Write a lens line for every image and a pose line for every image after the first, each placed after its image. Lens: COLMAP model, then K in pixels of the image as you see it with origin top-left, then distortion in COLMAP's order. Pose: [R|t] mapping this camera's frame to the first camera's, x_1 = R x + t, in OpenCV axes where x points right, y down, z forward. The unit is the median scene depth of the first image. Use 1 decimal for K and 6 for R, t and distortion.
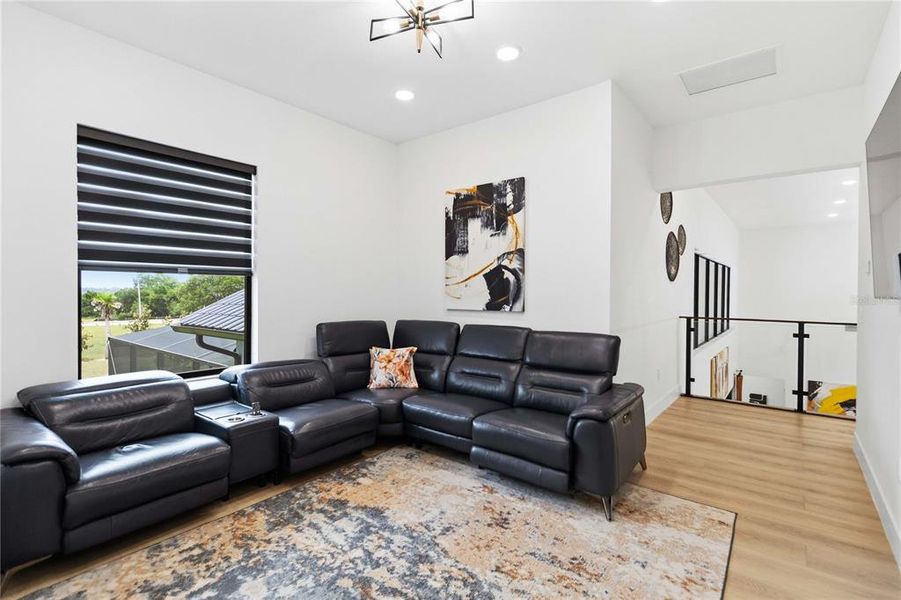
lens RADIAL K [[420.0, 0, 451.5], [0, 420.0, 296.2], [0, 0, 1]] dist [-0.000319, 0.000386]
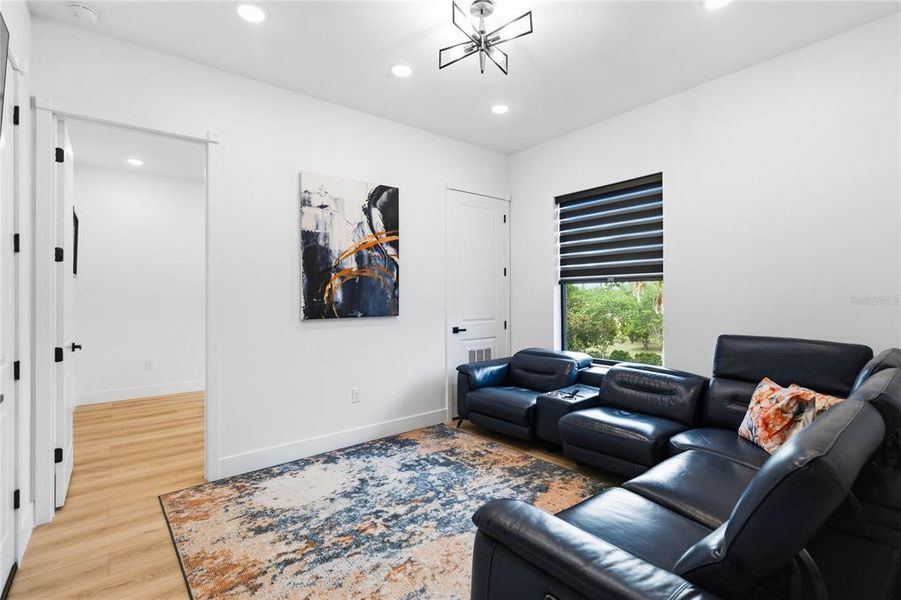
lens RADIAL K [[420.0, 0, 471.2], [0, 420.0, 296.1], [0, 0, 1]] dist [-0.000319, 0.000386]
pose [[-0.181753, -0.006629, -0.983322, 0.964499], [-0.004933, 0.999971, -0.005830, -0.002976], [0.983332, 0.003791, -0.181780, 1.156217]]
